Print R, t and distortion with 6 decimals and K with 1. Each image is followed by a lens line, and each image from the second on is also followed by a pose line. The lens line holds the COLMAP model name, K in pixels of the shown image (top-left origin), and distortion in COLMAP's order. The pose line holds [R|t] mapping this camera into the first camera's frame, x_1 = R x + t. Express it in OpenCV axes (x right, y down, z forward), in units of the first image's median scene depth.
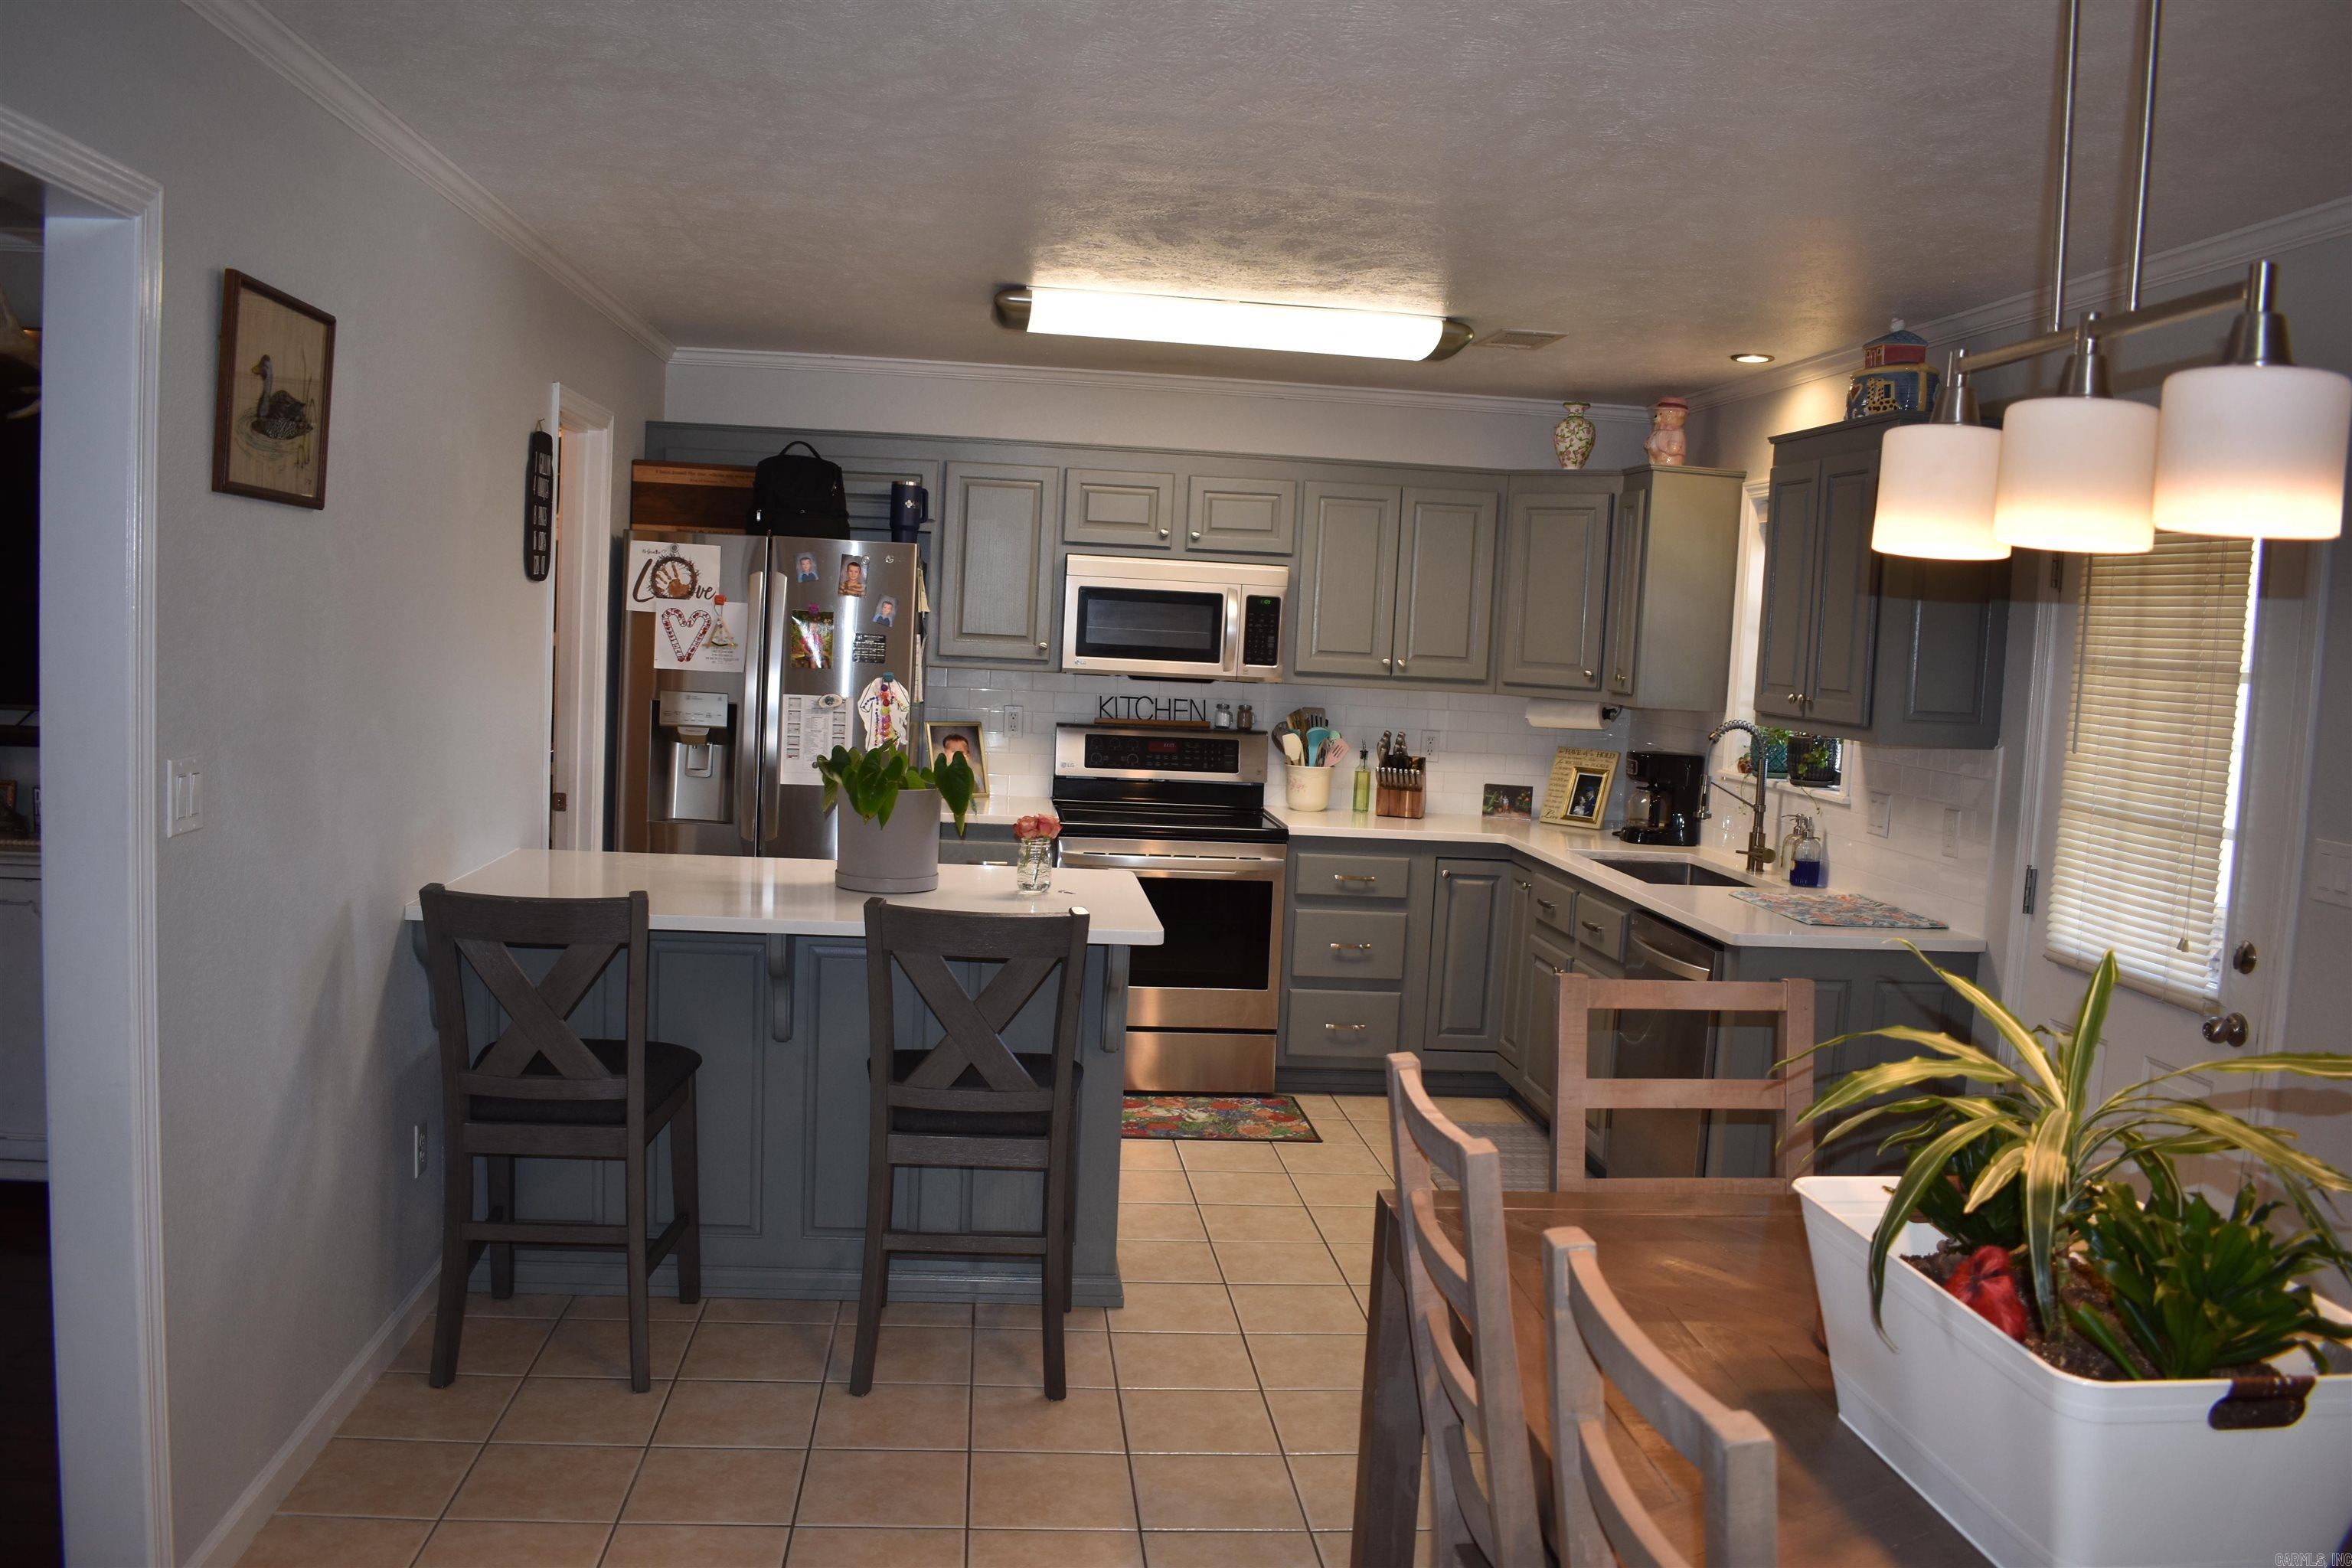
lens RADIAL K [[1850.0, 0, 1170.9], [0, 1850.0, 793.3], [0, 0, 1]] dist [-0.086086, -0.001151]
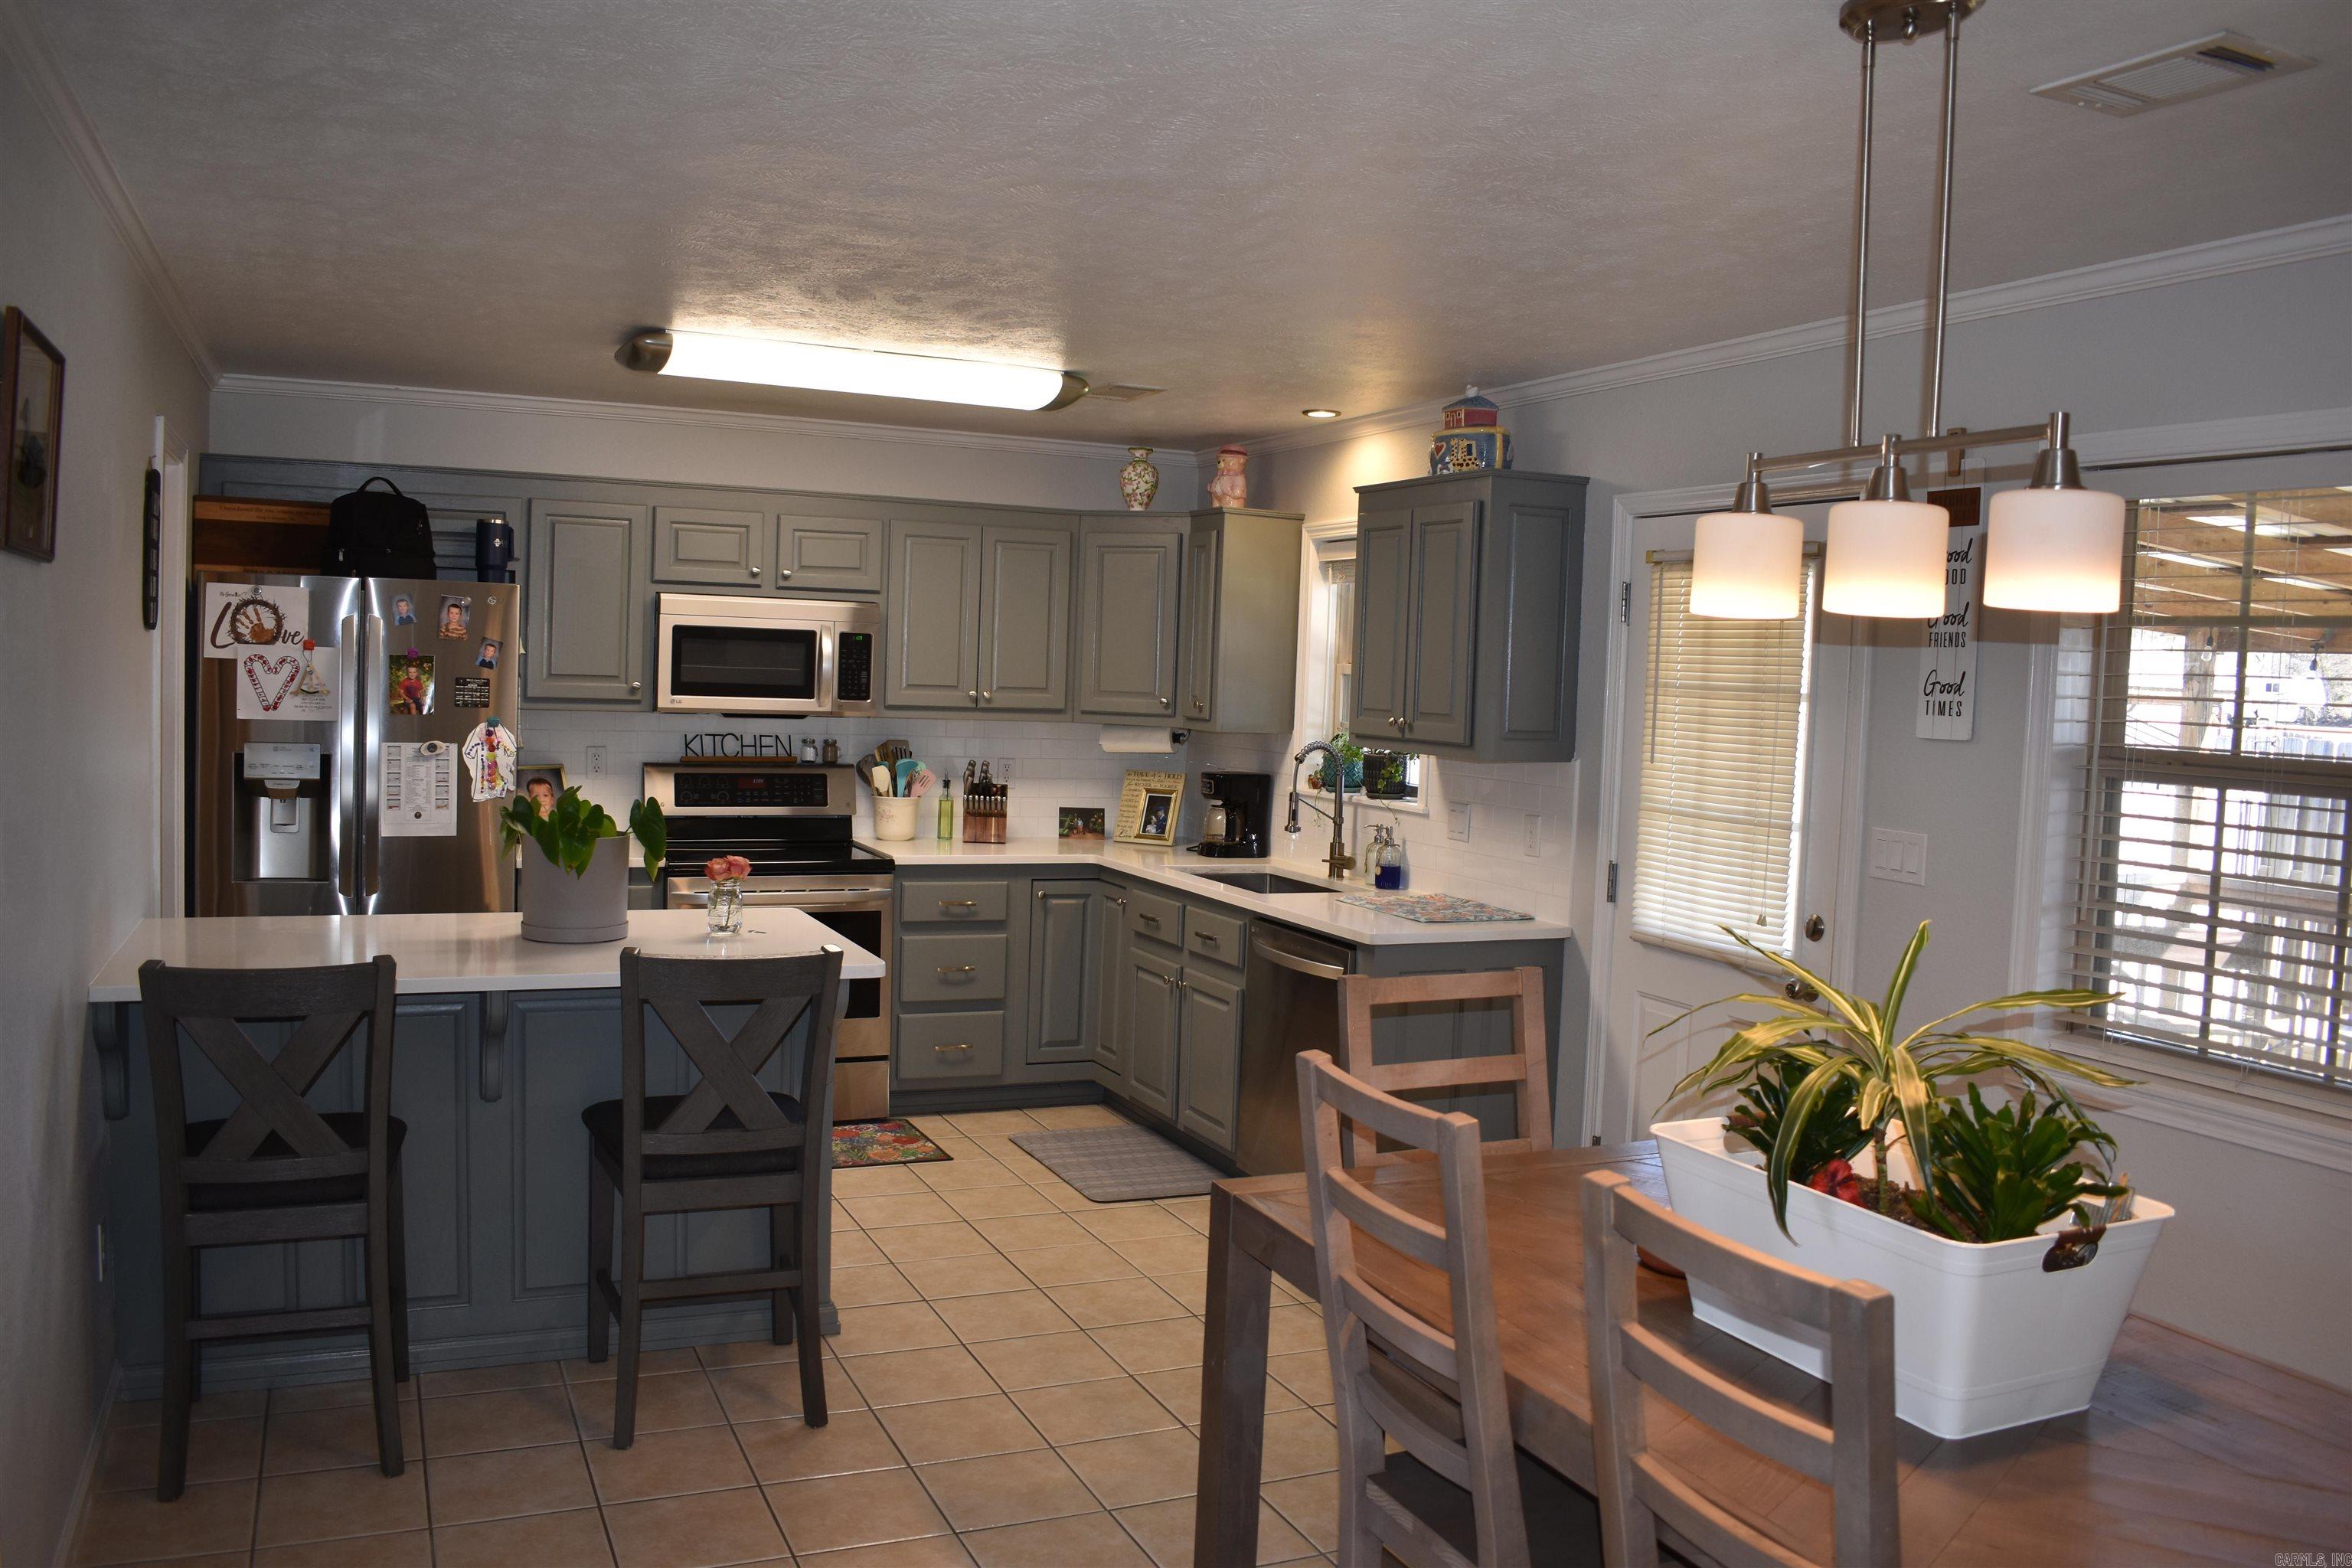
lens RADIAL K [[1850.0, 0, 1181.1], [0, 1850.0, 791.5], [0, 0, 1]] dist [-0.086086, -0.001151]
pose [[0.947190, -0.036046, 0.318639, -0.144695], [0.040000, 0.999182, -0.005870, -0.007665], [-0.318167, 0.018305, 0.947858, -0.029771]]
